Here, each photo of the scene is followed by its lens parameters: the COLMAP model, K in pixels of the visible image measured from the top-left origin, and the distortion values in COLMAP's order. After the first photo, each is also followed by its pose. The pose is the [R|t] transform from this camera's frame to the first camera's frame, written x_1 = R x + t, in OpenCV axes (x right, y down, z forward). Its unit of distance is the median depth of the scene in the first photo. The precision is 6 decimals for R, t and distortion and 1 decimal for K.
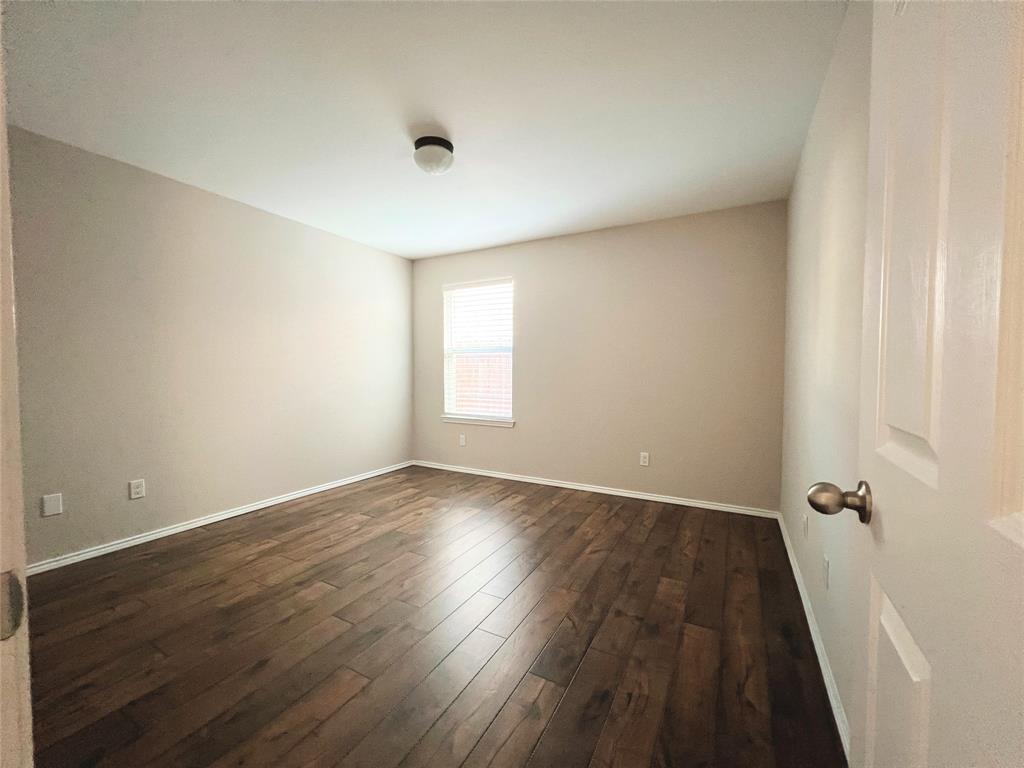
lens RADIAL K [[415.8, 0, 512.0], [0, 415.8, 384.0], [0, 0, 1]] dist [0.000218, 0.000383]
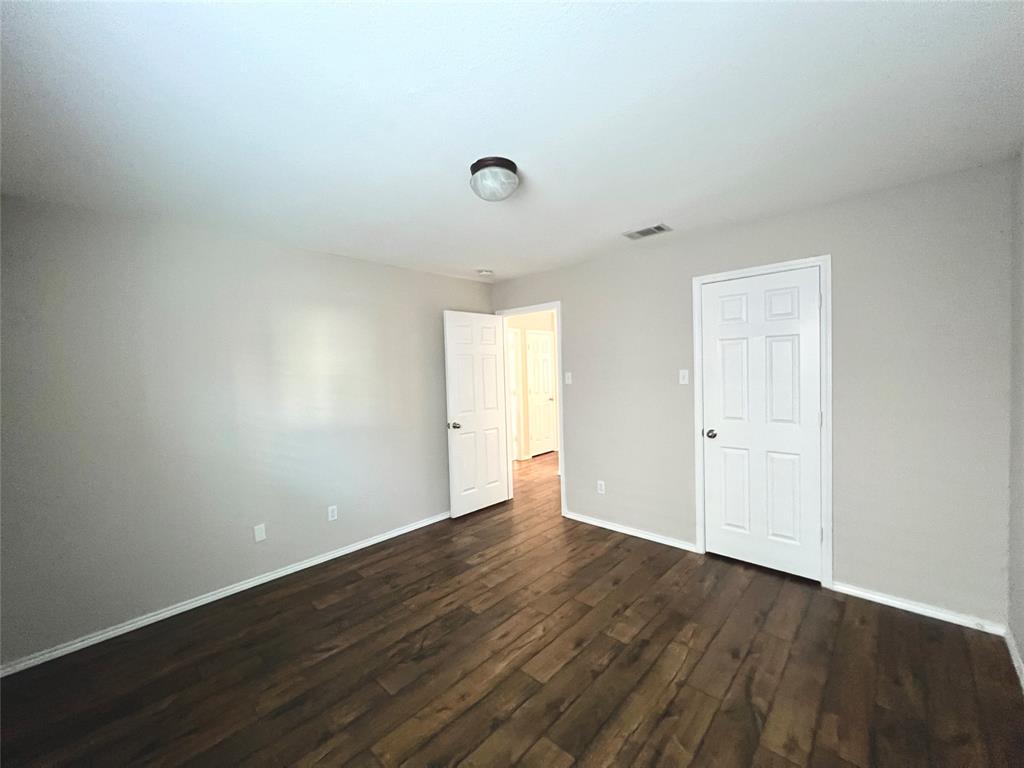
lens RADIAL K [[415.8, 0, 512.0], [0, 415.8, 384.0], [0, 0, 1]] dist [0.000218, 0.000383]
pose [[-0.969015, 0.015756, 0.246500, -0.421268], [0.033246, 0.997202, 0.066951, -0.201644], [-0.244755, 0.073072, -0.966827, 1.850772]]
